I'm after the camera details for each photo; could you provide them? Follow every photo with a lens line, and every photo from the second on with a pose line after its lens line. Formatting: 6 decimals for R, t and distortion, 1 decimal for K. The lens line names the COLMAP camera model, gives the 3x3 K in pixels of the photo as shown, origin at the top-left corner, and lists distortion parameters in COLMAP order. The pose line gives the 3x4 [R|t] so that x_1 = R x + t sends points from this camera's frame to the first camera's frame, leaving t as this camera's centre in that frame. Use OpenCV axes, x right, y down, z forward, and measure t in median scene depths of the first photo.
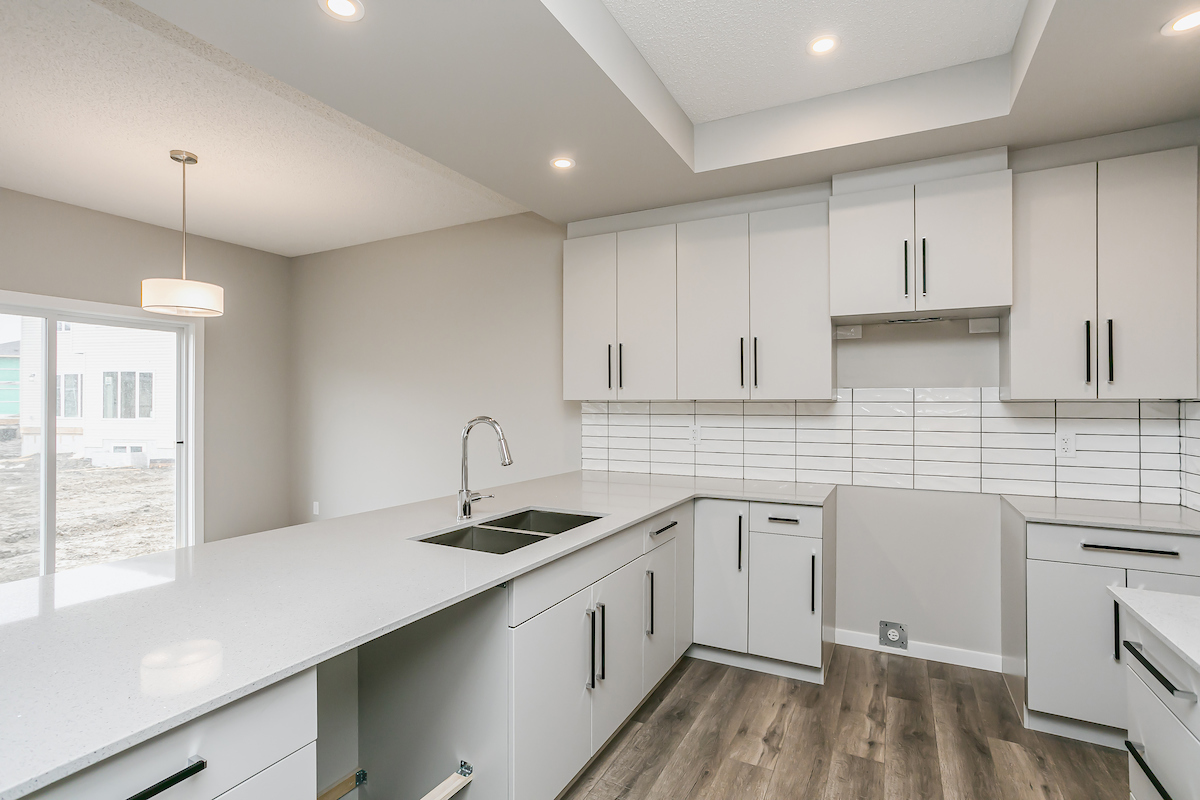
lens RADIAL K [[579.3, 0, 592.0], [0, 579.3, 396.0], [0, 0, 1]] dist [-0.043362, 0.026021]
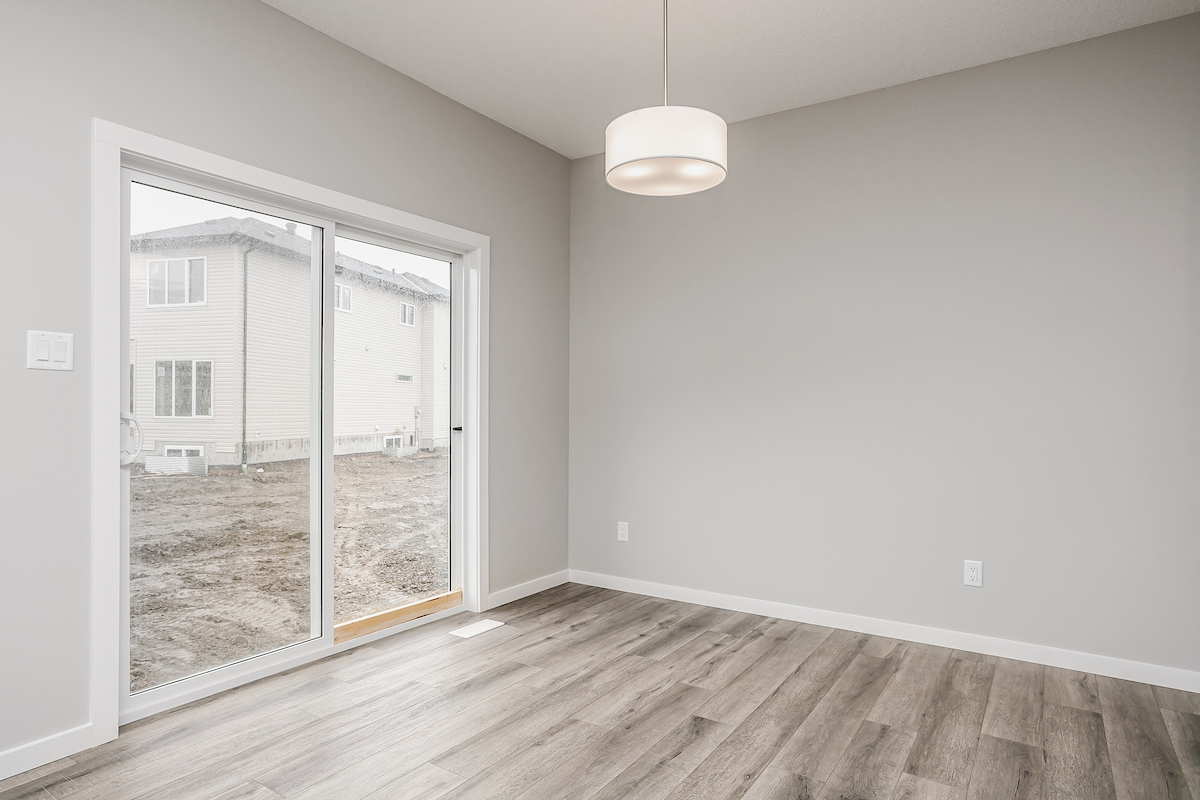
lens RADIAL K [[690.9, 0, 588.7], [0, 690.9, 403.0], [0, 0, 1]] dist [-0.021906, 0.018819]
pose [[0.994981, 0.002981, -0.100018, -0.800895], [-0.002072, 0.999956, 0.009187, 0.063365], [0.100041, -0.008933, 0.994943, 0.328431]]
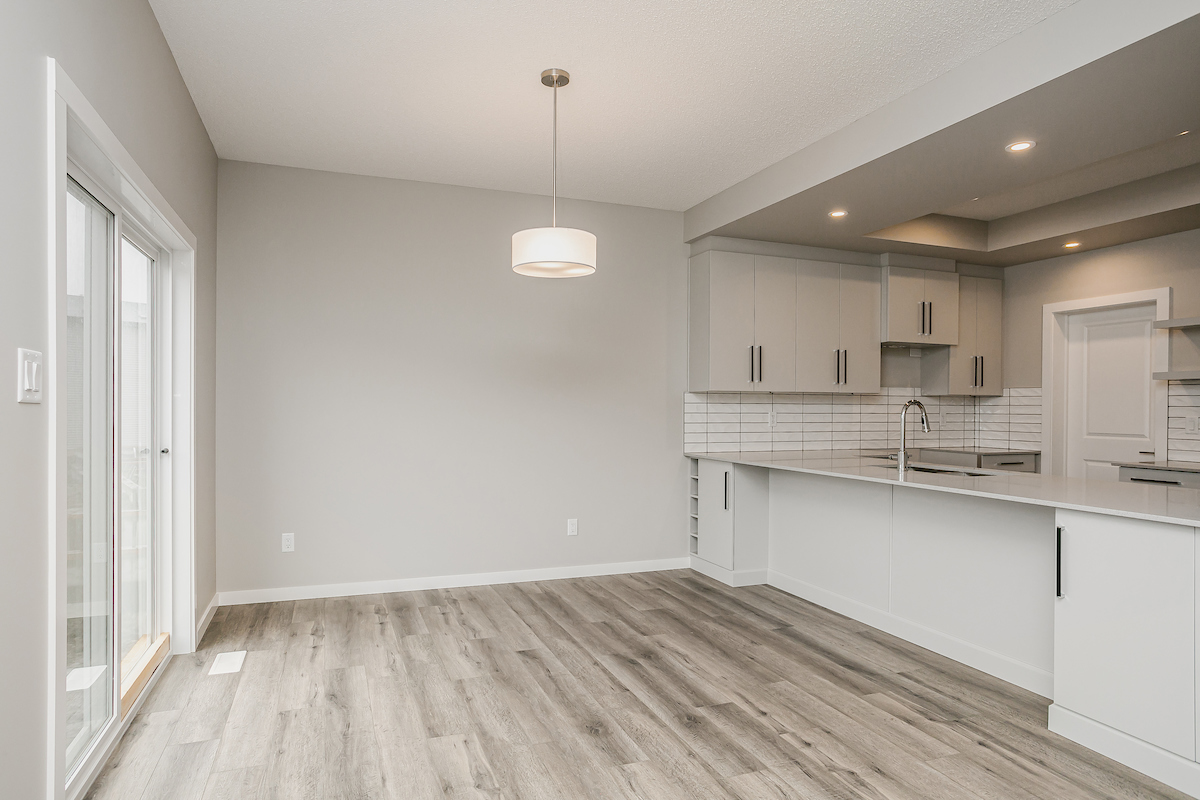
lens RADIAL K [[690.9, 0, 590.0], [0, 690.9, 401.1], [0, 0, 1]] dist [-0.021906, 0.018819]
pose [[0.661164, 0.011065, 0.750160, -1.538054], [-0.015226, 0.999883, -0.001328, 0.042494], [-0.750087, -0.010543, 0.661255, 0.342127]]
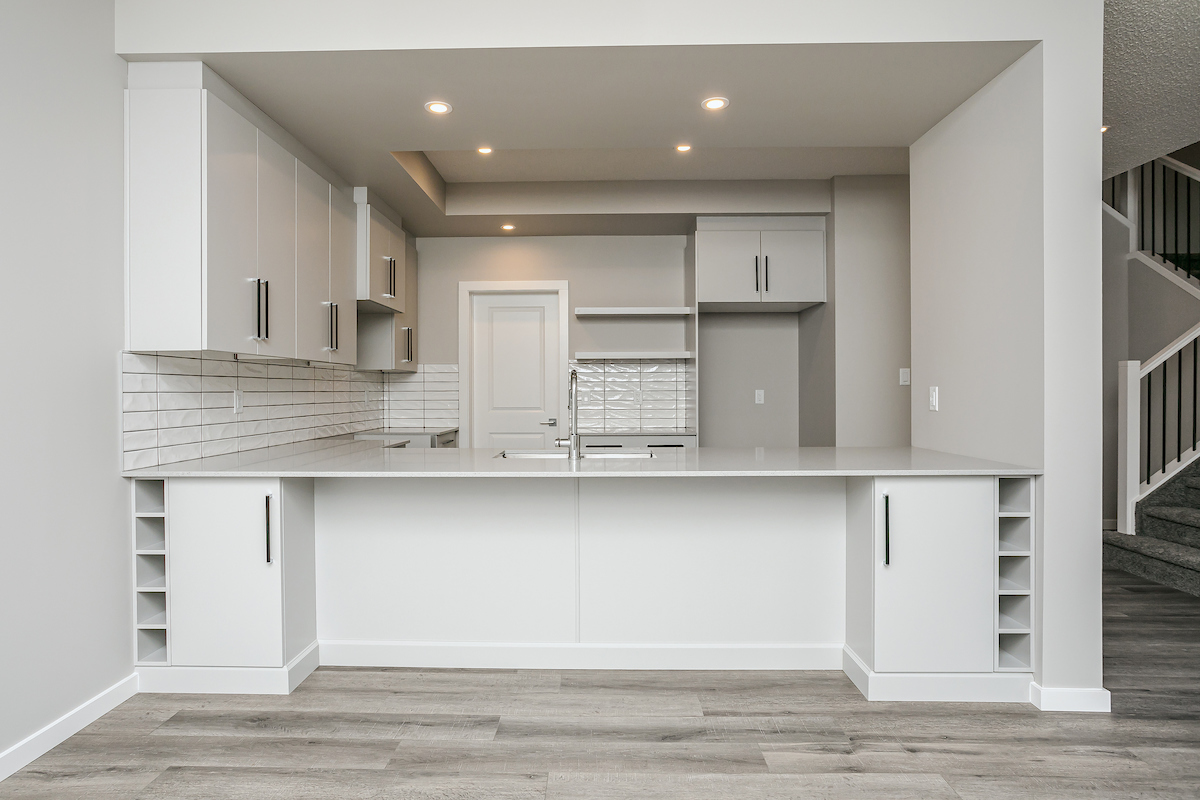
lens RADIAL K [[656.8, 0, 583.1], [0, 656.8, 392.2], [0, 0, 1]] dist [-0.026358, 0.012369]
pose [[-0.442178, 0.000440, 0.896927, -1.057109], [-0.005305, 0.999981, -0.003106, 0.066538], [-0.896912, -0.006132, -0.442167, 1.183991]]
